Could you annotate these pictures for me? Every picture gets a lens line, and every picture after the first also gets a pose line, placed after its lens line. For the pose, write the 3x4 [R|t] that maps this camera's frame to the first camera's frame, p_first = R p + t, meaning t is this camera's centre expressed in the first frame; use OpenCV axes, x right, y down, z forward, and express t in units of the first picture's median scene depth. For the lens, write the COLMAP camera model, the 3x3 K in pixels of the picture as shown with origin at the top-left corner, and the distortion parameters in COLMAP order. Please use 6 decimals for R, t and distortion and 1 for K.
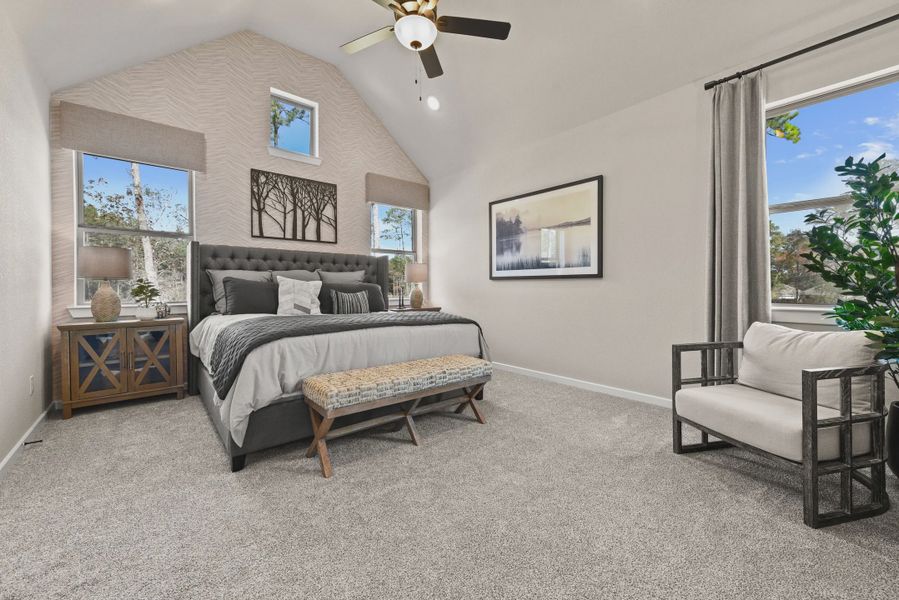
lens RADIAL K [[357.4, 0, 451.6], [0, 357.4, 293.1], [0, 0, 1]] dist [-0.000387, -0.000052]
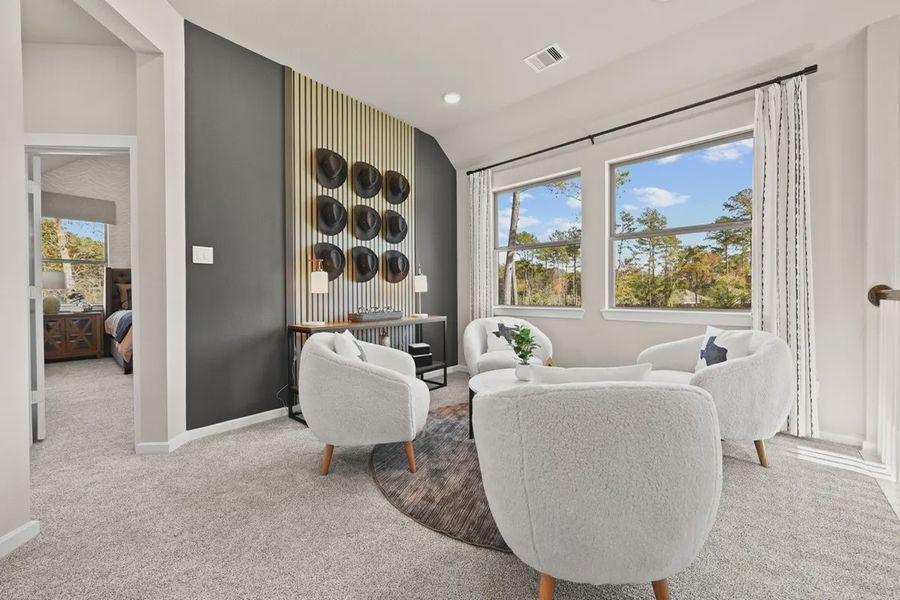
lens RADIAL K [[352.7, 0, 447.4], [0, 352.7, 299.9], [0, 0, 1]] dist [-0.000449, -0.000058]
pose [[0.990939, 0.001203, 0.134304, 0.683243], [-0.001863, 0.999987, 0.004791, 0.000192], [-0.134296, -0.004998, 0.990929, -0.918021]]
